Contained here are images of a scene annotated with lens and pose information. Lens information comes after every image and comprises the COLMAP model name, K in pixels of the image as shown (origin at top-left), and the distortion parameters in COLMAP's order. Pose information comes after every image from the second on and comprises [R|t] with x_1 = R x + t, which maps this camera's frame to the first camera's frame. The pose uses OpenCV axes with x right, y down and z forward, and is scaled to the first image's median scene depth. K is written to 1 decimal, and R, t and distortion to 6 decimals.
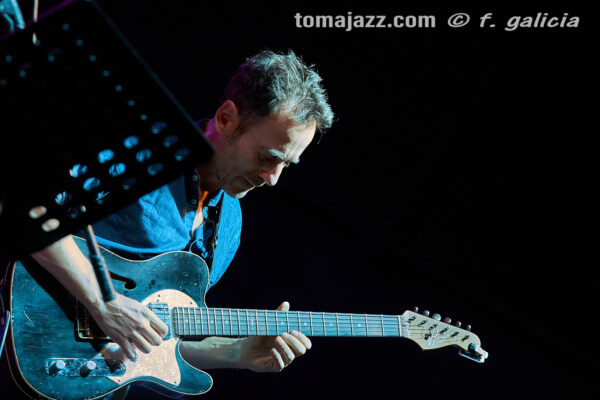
lens RADIAL K [[2367.6, 0, 300.0], [0, 2367.6, 199.8], [0, 0, 1]] dist [0.134921, 0.000000]
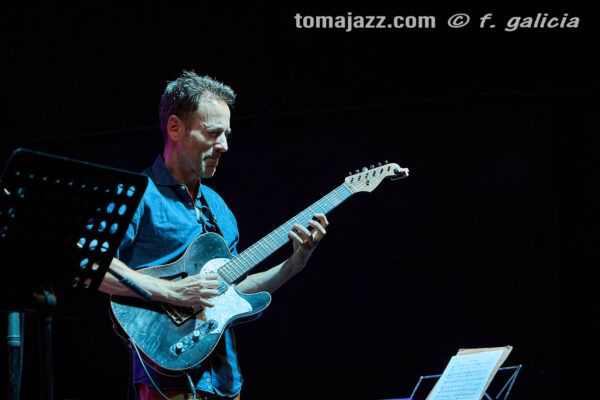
lens RADIAL K [[1868.6, 0, 300.5], [0, 1868.6, 200.0], [0, 0, 1]] dist [0.547307, 0.000000]
pose [[0.801507, -0.597983, 0.001582, 0.012323], [0.597501, 0.800963, 0.038085, -0.003722], [-0.024041, -0.029580, 0.999273, -0.171334]]
